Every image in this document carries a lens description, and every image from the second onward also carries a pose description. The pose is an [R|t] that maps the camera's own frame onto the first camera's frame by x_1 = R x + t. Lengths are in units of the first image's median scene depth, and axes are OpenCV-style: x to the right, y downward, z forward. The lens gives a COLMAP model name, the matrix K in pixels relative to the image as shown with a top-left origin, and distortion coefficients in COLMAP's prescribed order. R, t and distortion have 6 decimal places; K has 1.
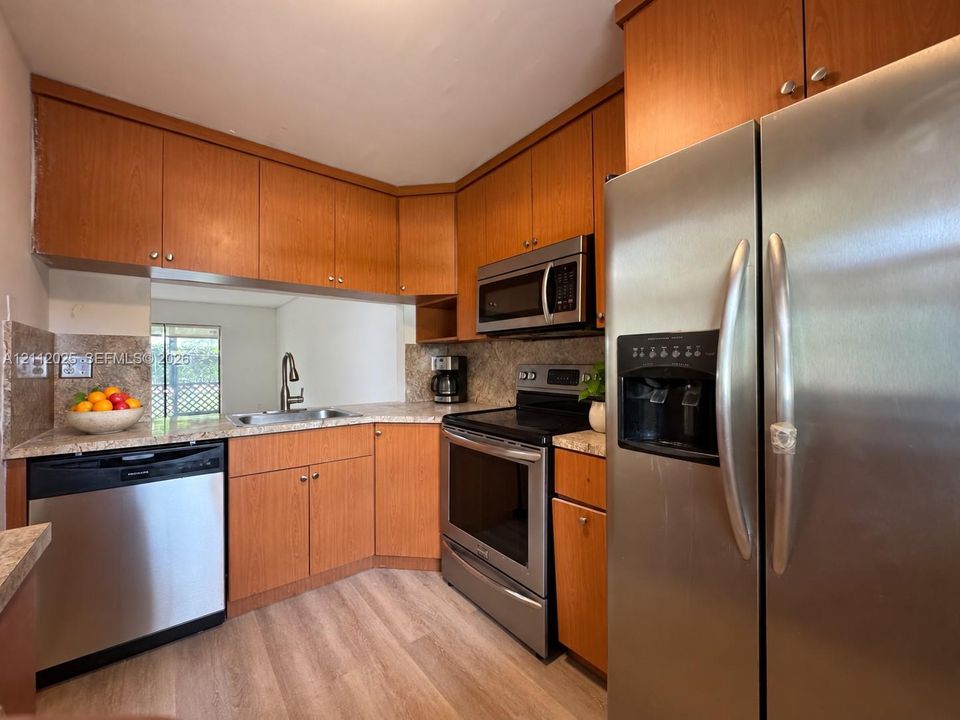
lens RADIAL K [[383.6, 0, 480.9], [0, 383.6, 360.6], [0, 0, 1]] dist [-0.002766, 0.002198]
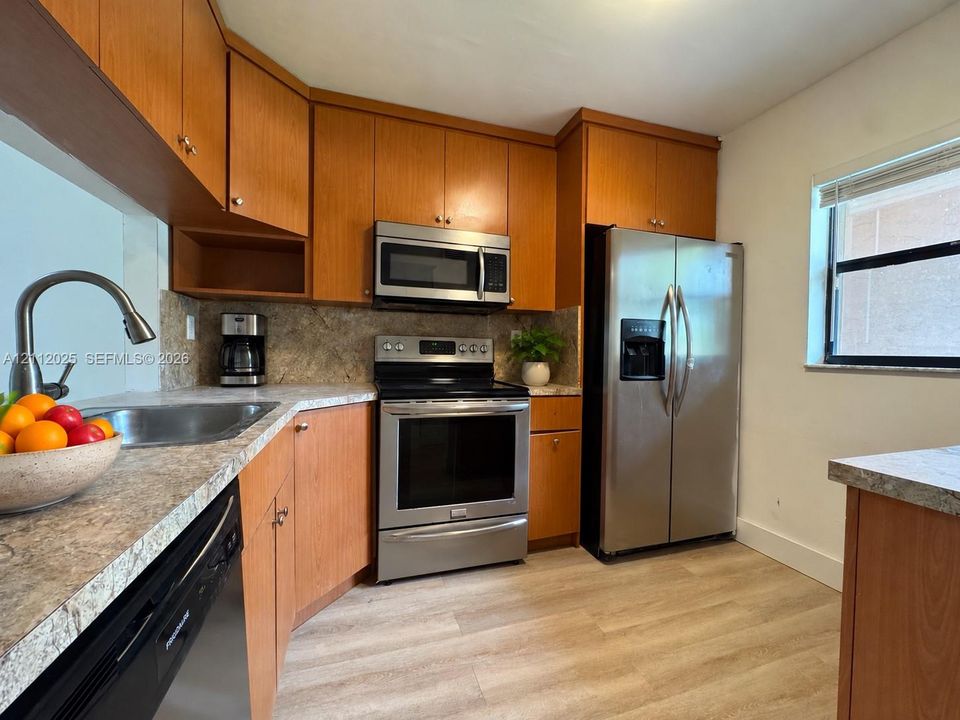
lens RADIAL K [[383.6, 0, 479.0], [0, 383.6, 360.3], [0, 0, 1]] dist [-0.002766, 0.002198]
pose [[0.349717, -0.006890, 0.936830, -0.870396], [-0.024408, 0.999567, 0.016463, 0.065099], [-0.936537, -0.028624, 0.349398, 0.555478]]
